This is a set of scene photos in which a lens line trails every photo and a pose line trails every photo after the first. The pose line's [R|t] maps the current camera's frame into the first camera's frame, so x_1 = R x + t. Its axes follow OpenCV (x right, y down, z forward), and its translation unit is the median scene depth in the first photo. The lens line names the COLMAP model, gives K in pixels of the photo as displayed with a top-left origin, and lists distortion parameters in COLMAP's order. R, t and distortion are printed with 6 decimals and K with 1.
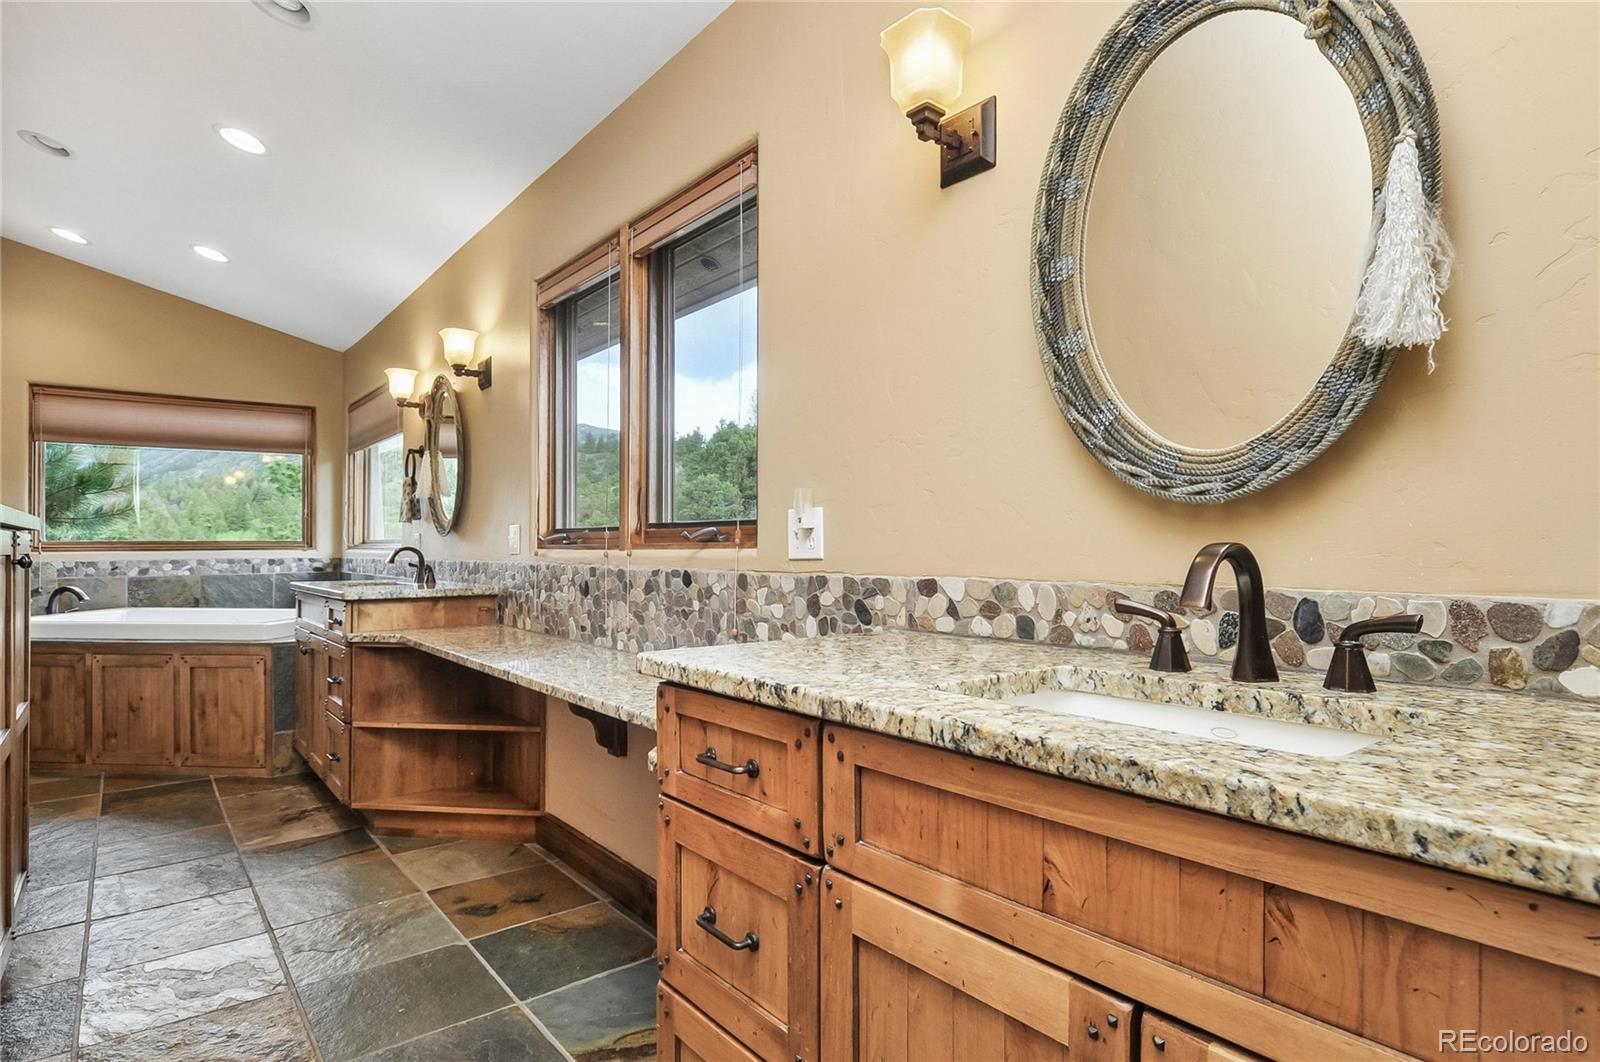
lens RADIAL K [[862.4, 0, 783.7], [0, 862.4, 531.7], [0, 0, 1]] dist [-0.004216, 0.000796]
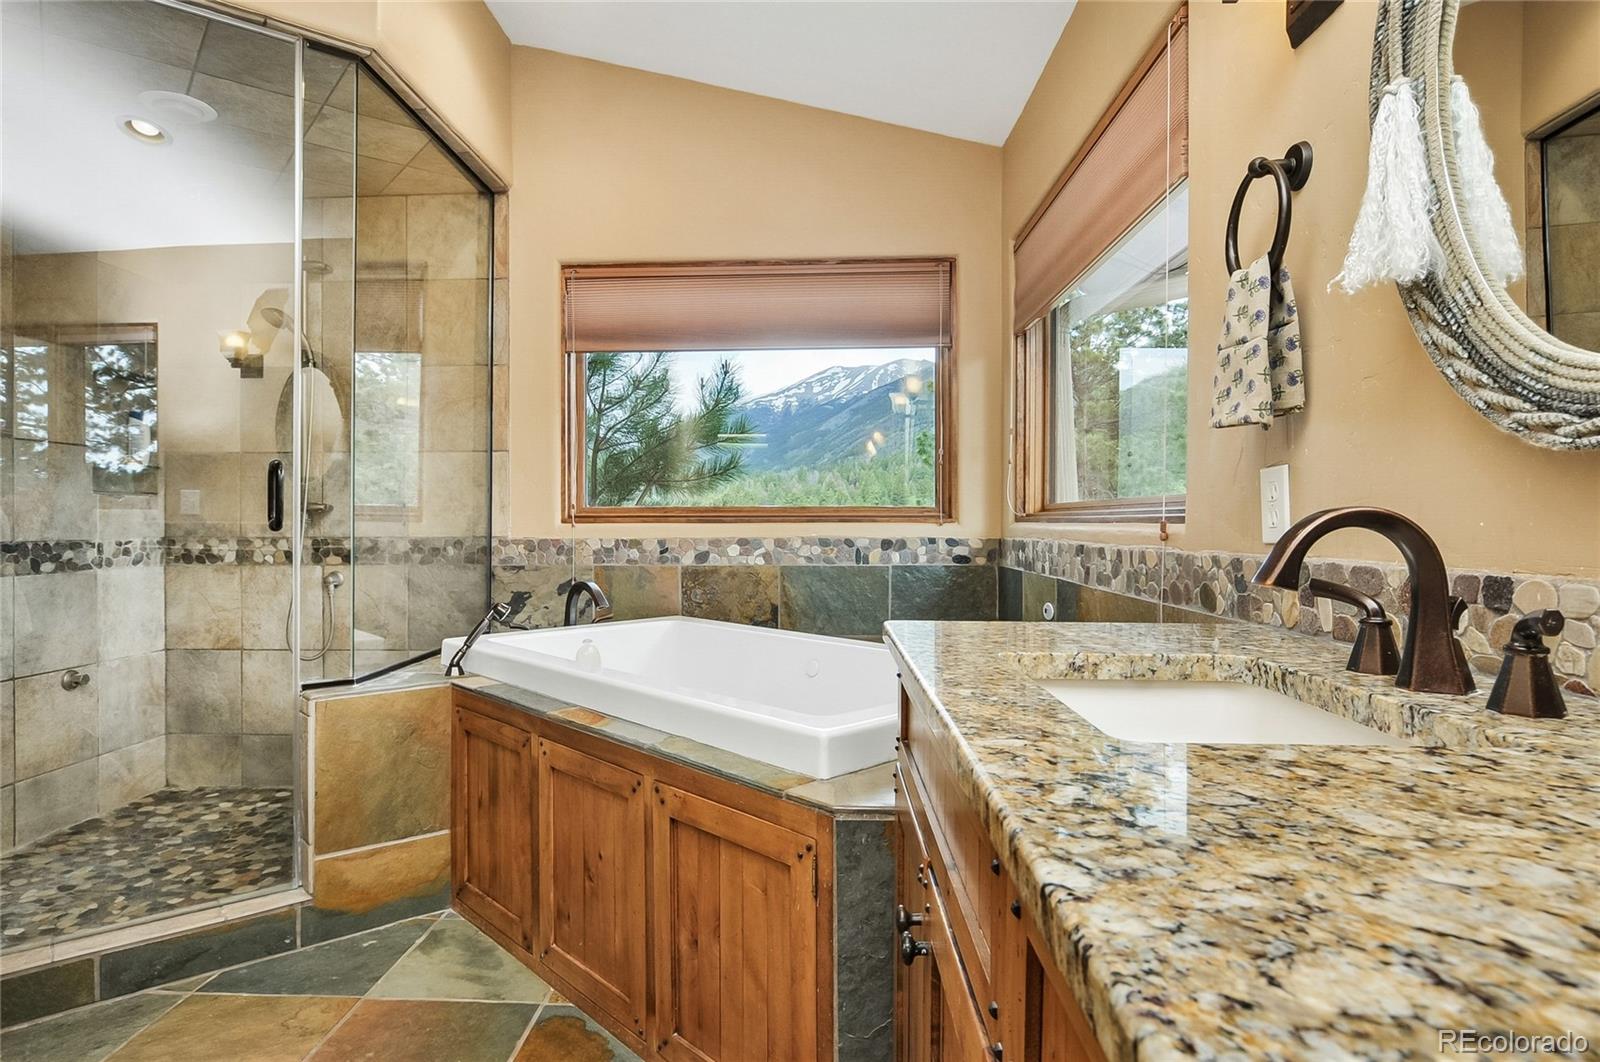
lens RADIAL K [[862.4, 0, 783.7], [0, 862.4, 531.7], [0, 0, 1]] dist [-0.004216, 0.000796]
pose [[0.765530, 0.012425, -0.643281, -0.306326], [0.005811, 0.999639, 0.026223, 0.012766], [0.643374, -0.023812, 0.765181, 0.566793]]
